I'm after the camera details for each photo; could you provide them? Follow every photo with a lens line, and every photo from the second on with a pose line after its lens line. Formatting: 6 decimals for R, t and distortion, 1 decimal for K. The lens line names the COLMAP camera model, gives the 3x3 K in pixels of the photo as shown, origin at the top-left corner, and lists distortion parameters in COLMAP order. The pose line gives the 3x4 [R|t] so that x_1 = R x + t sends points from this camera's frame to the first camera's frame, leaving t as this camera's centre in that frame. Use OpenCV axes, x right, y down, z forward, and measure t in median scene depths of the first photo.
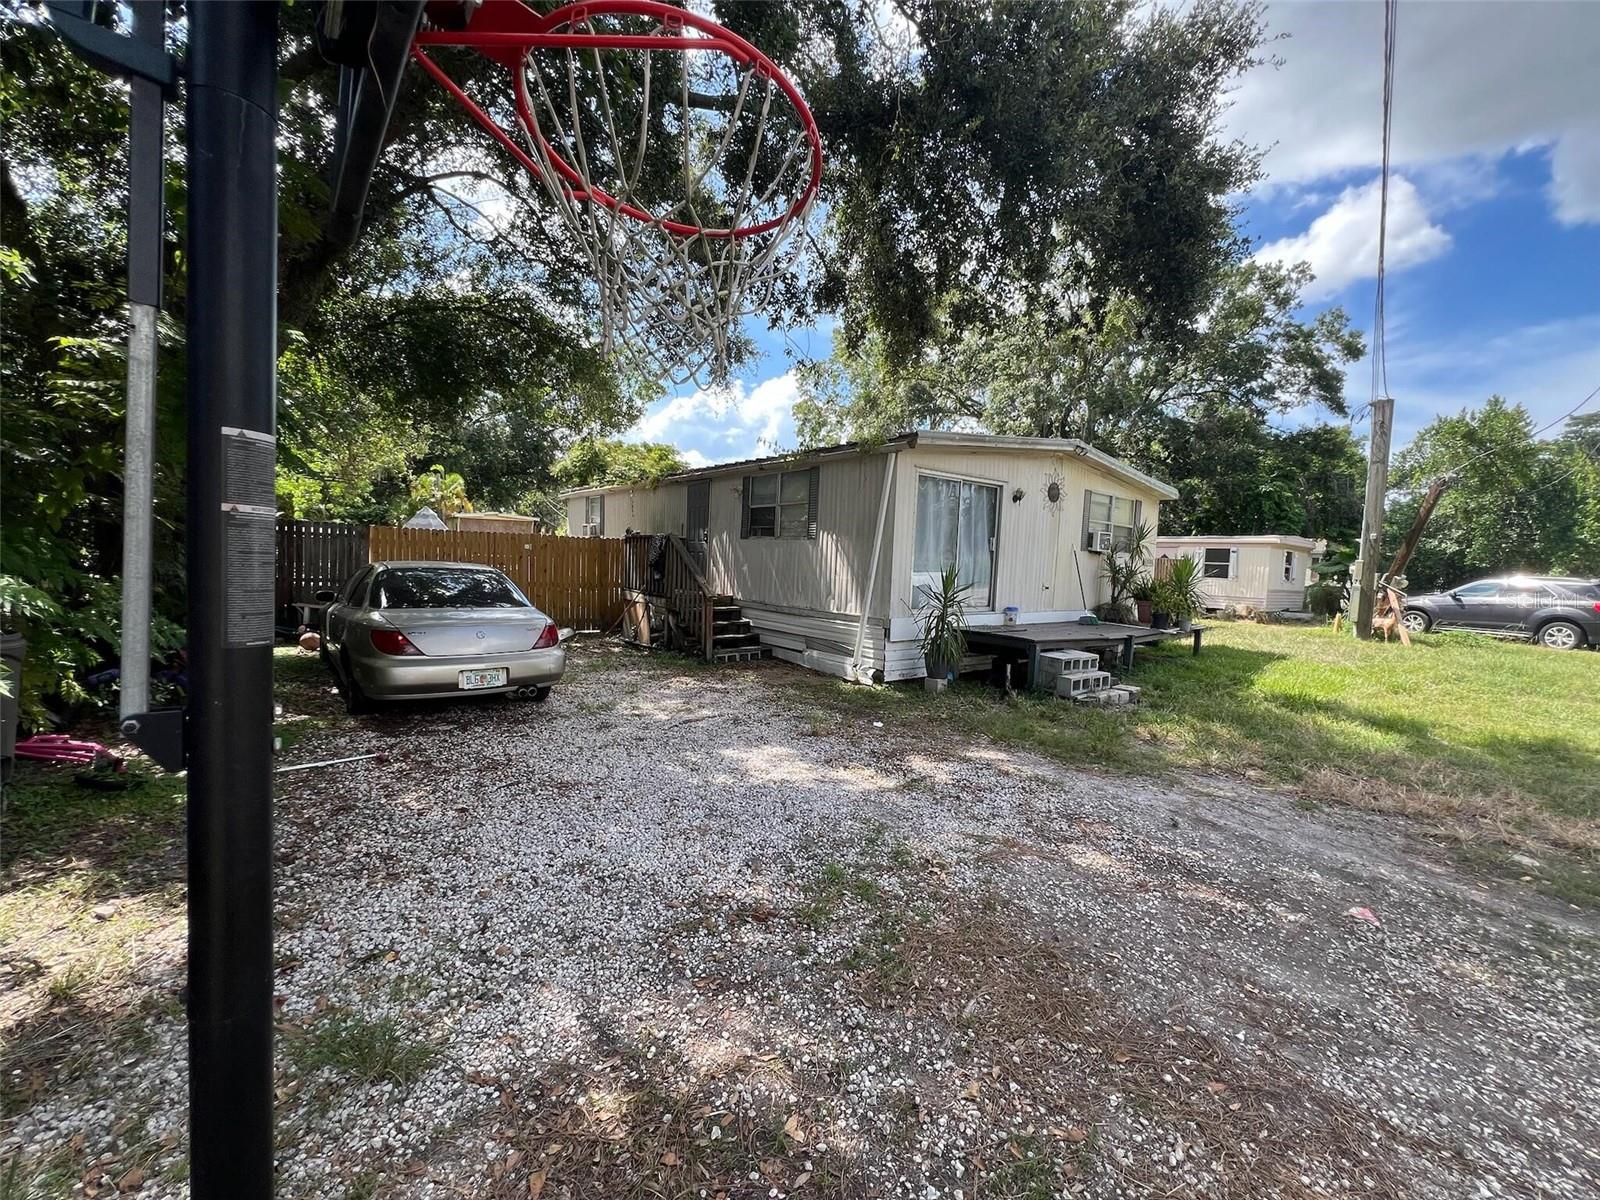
lens RADIAL K [[645.1, 0, 800.0], [0, 645.1, 600.0], [0, 0, 1]] dist [-0.001434, -0.000190]
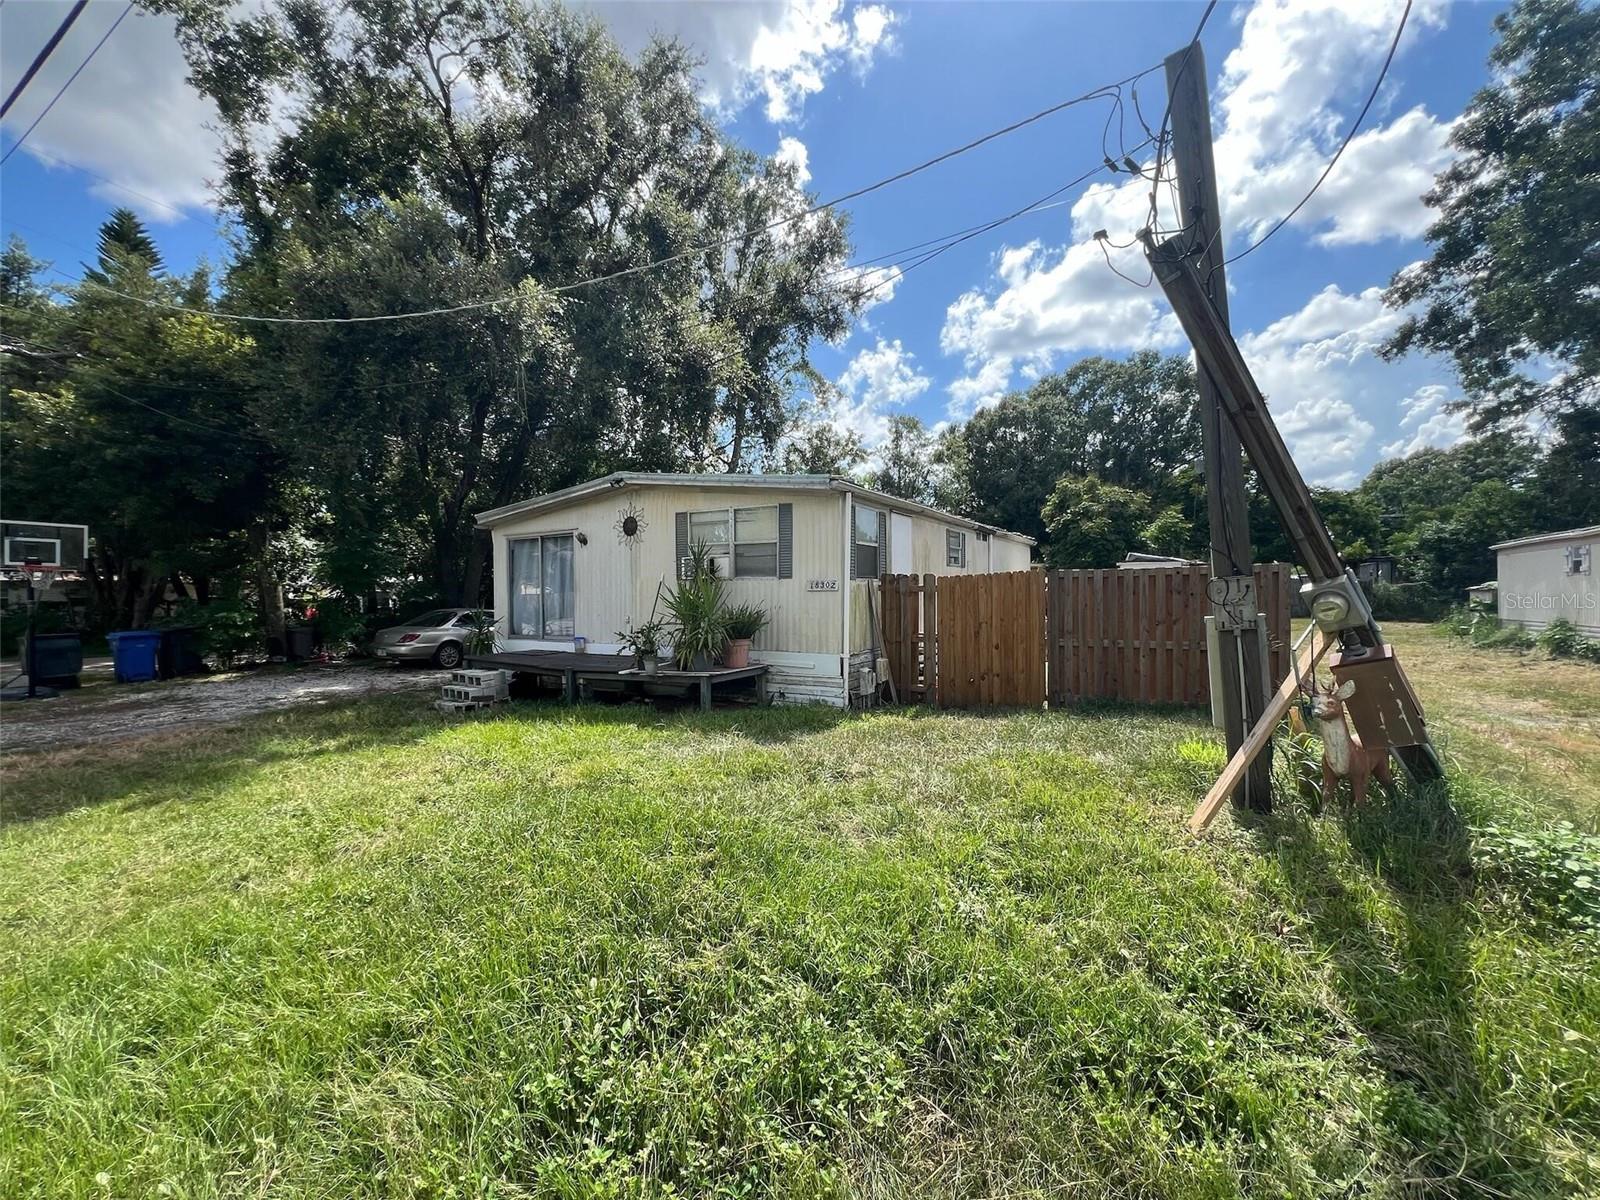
lens RADIAL K [[644.5, 0, 800.0], [0, 644.5, 600.0], [0, 0, 1]] dist [-0.001245, 0.000525]
pose [[0.360886, -0.031765, -0.932069, 1.674475], [-0.039872, 0.997980, -0.049449, -0.015289], [0.931757, 0.055009, 0.358891, 1.052875]]
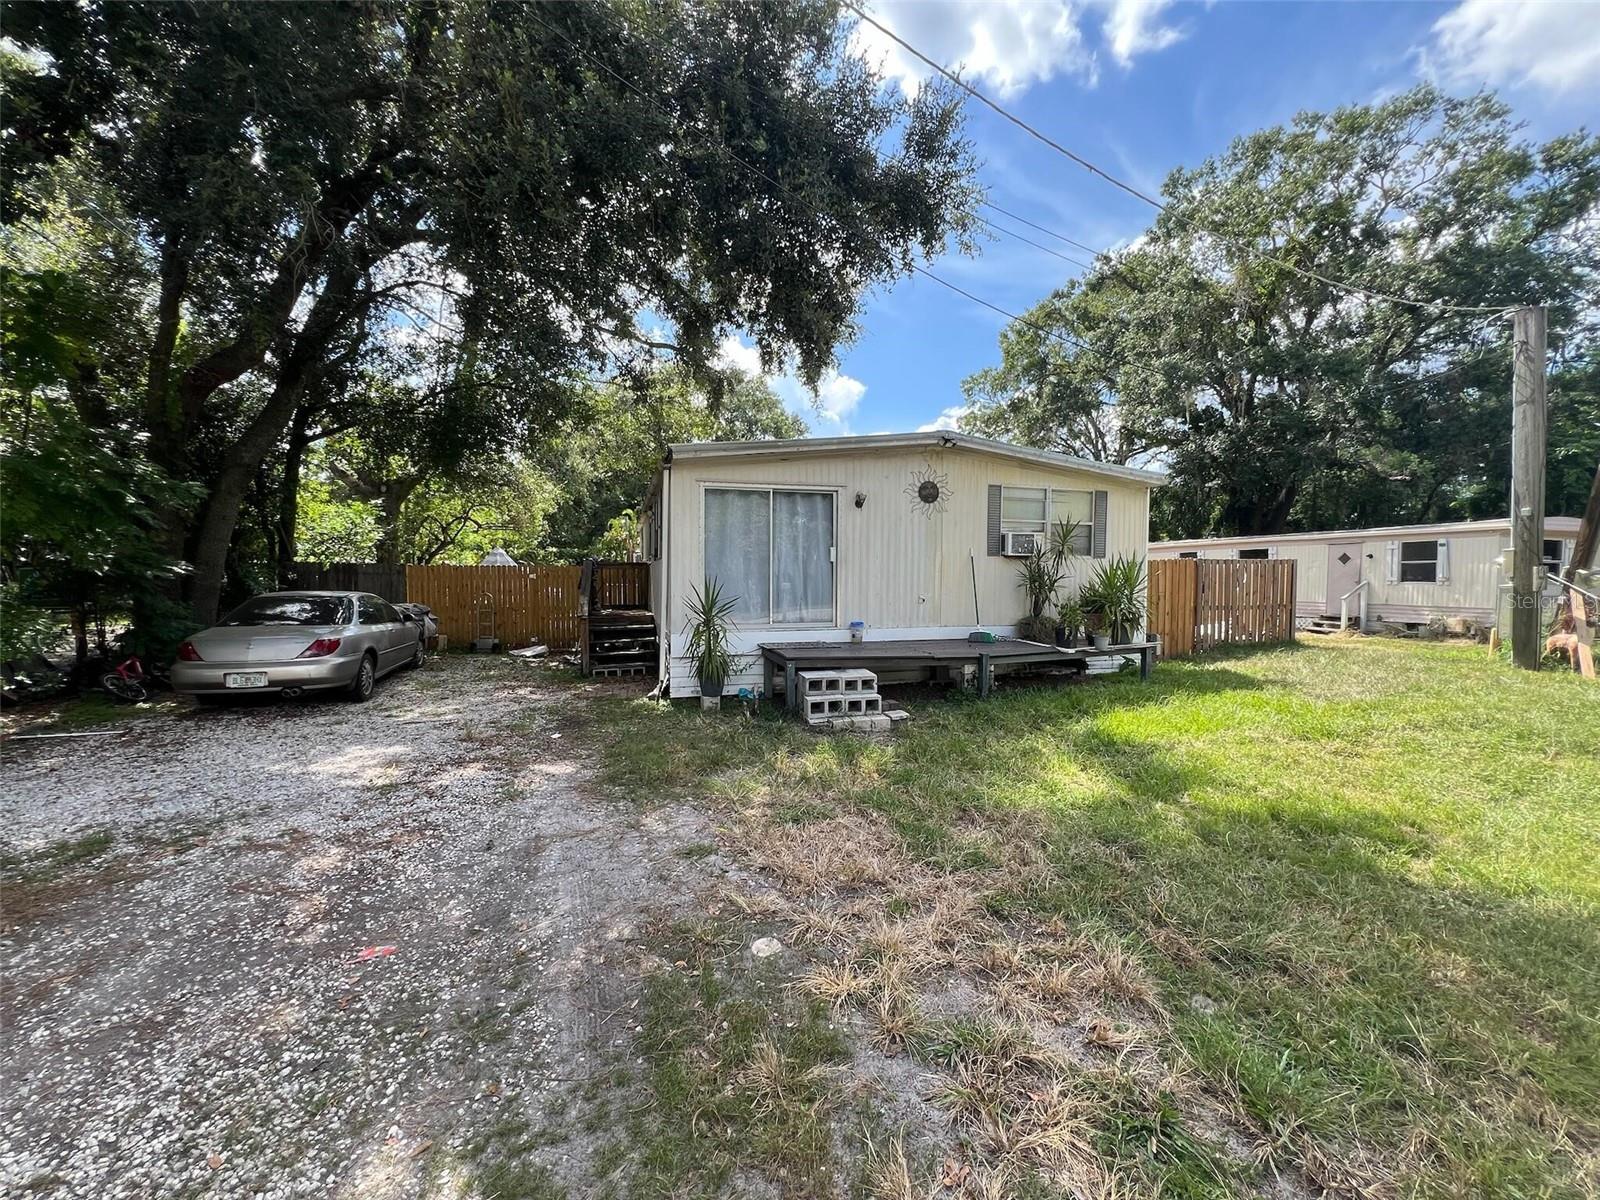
lens RADIAL K [[645.1, 0, 800.0], [0, 645.1, 600.0], [0, 0, 1]] dist [-0.001434, -0.000190]
pose [[0.925184, -0.025115, -0.378686, 0.662314], [0.011473, 0.999203, -0.038240, 0.015028], [0.379345, 0.031034, 0.924735, 0.142197]]
